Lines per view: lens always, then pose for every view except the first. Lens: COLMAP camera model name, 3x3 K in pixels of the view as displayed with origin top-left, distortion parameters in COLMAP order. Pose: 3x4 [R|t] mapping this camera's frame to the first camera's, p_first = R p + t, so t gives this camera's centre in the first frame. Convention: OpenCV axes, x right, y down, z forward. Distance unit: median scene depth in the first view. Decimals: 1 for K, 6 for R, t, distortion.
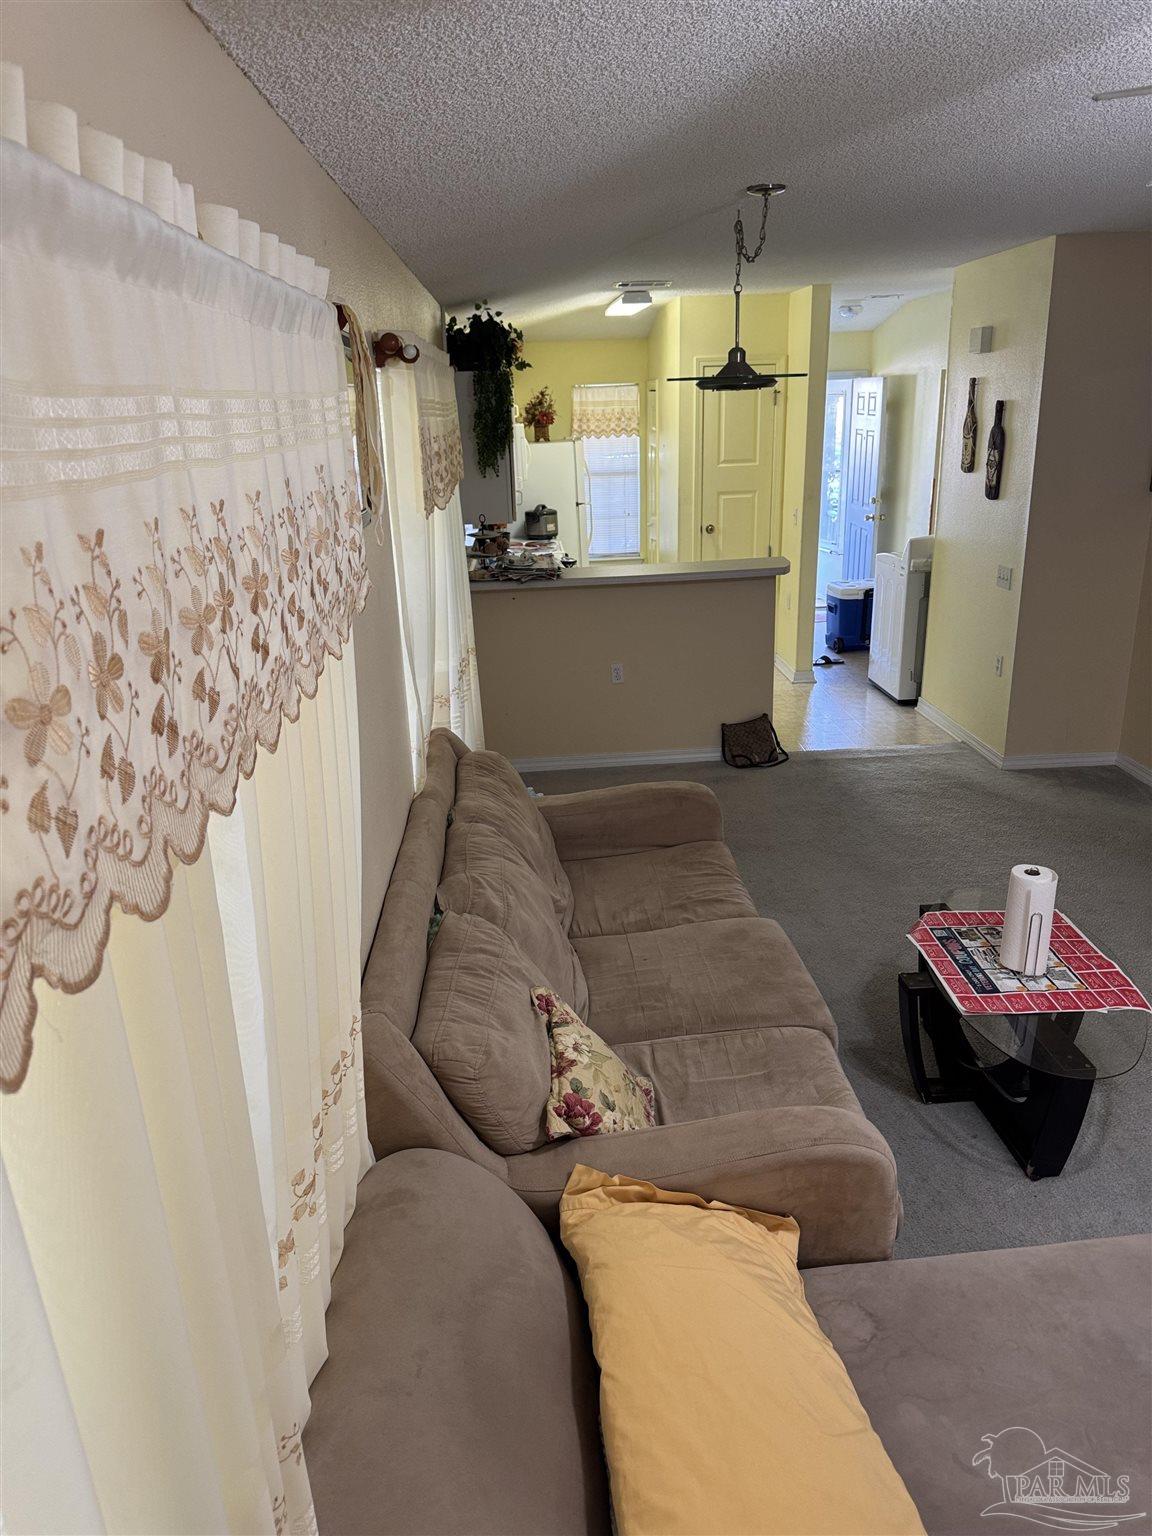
lens RADIAL K [[1064.9, 0, 576.0], [0, 1064.9, 768.0], [0, 0, 1]] dist [0.218823, -0.460615]
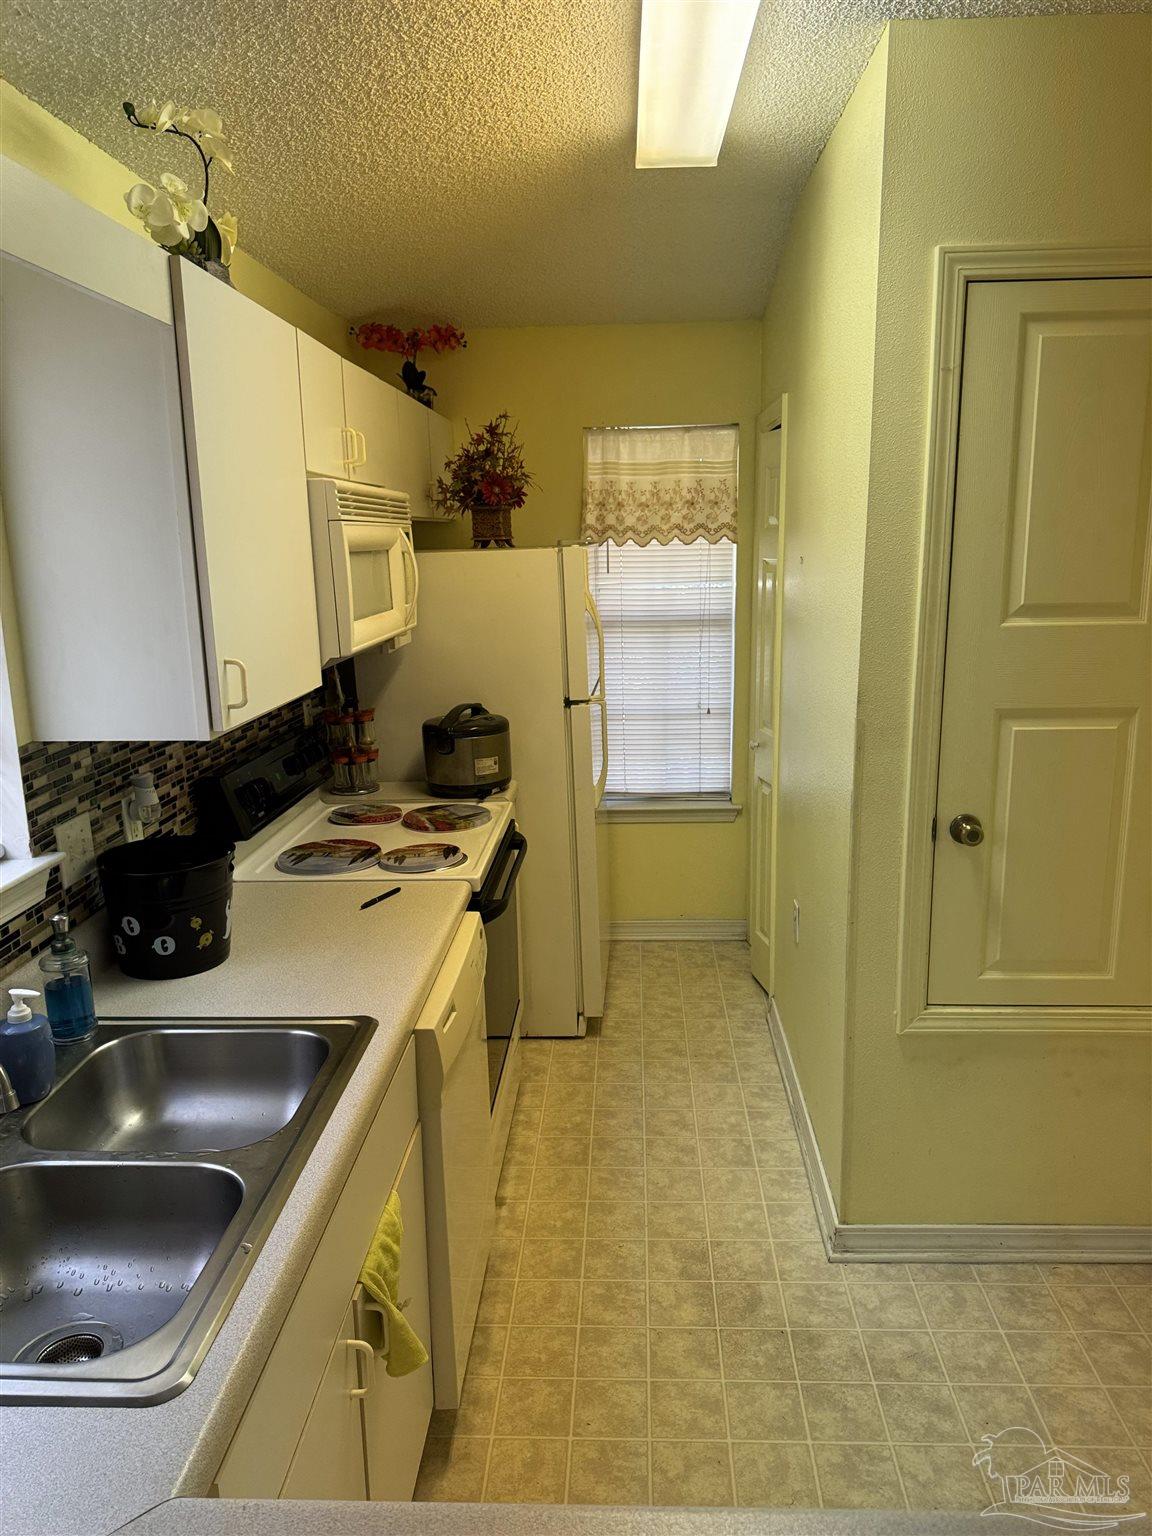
lens RADIAL K [[1069.1, 0, 585.2], [0, 1069.1, 776.0], [0, 0, 1]] dist [0.147816, -0.295484]
pose [[0.995732, 0.033825, -0.085869, 0.041728], [-0.042512, 0.993933, -0.101442, -0.182743], [0.081917, 0.104659, 0.991129, 0.631500]]
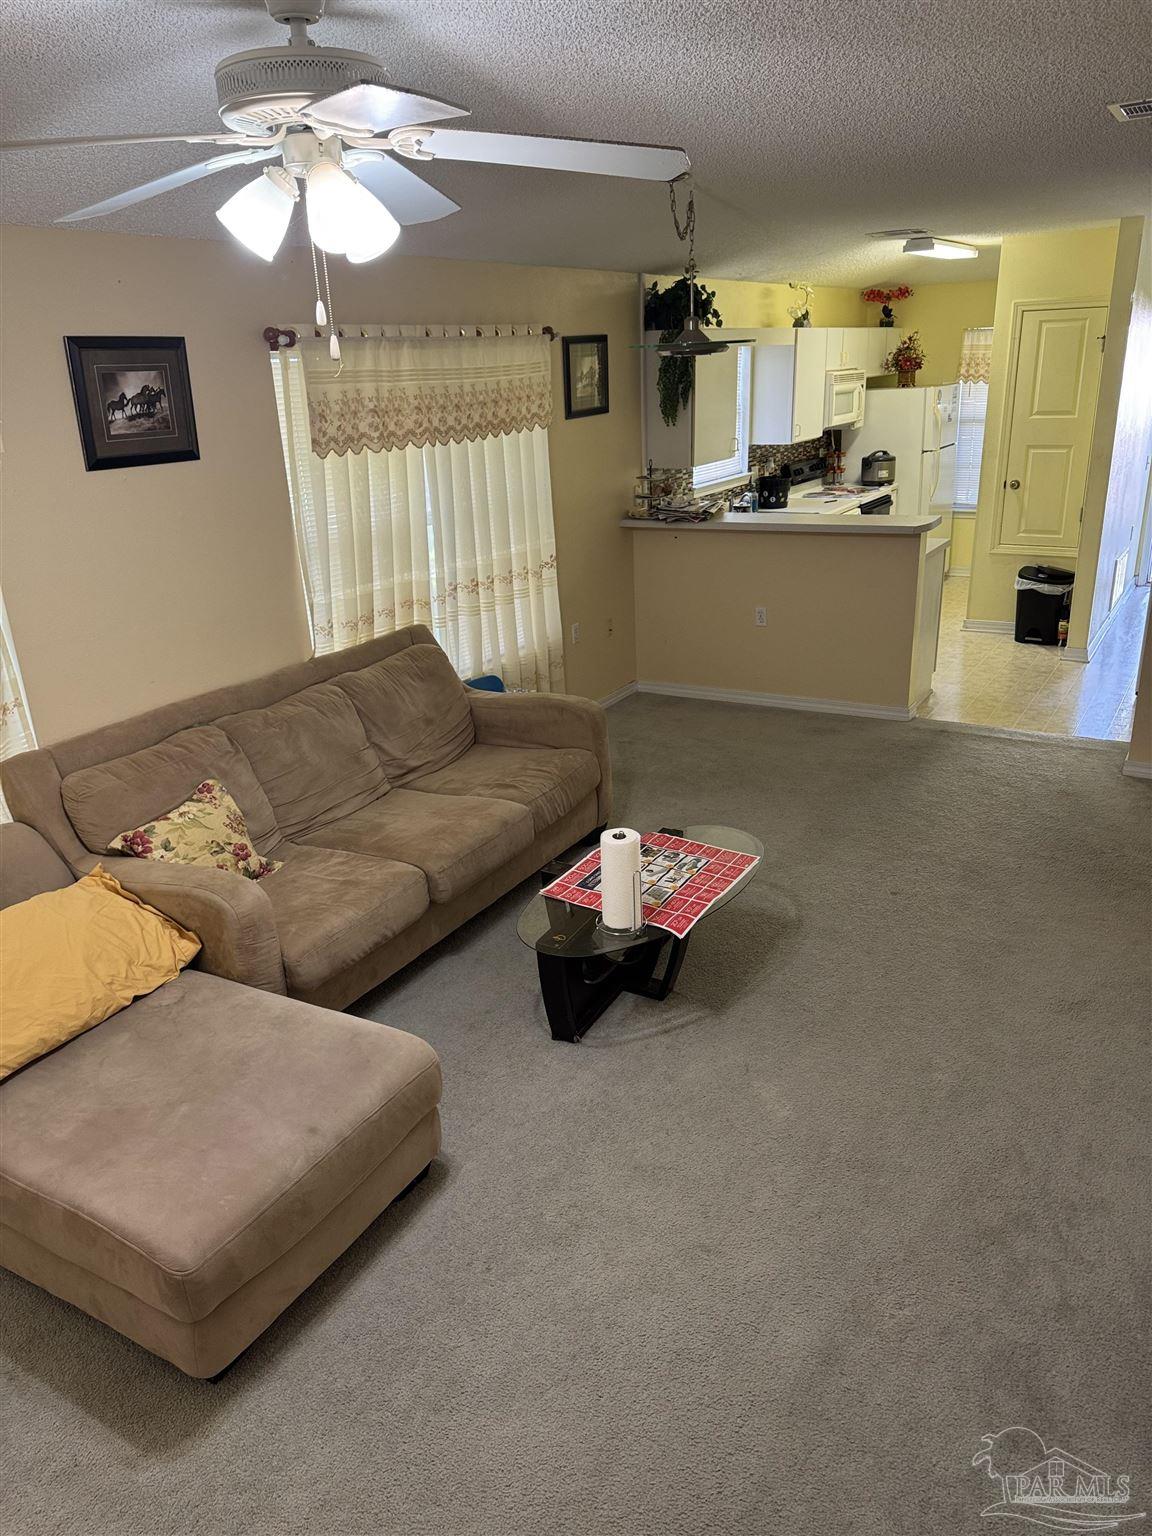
lens RADIAL K [[1069.1, 0, 585.2], [0, 1069.1, 776.0], [0, 0, 1]] dist [0.147816, -0.295484]
pose [[0.830083, 0.199244, -0.520831, 0.323055], [-0.166790, 0.979943, 0.109052, -0.013673], [0.532112, -0.003652, 0.846666, 0.002572]]
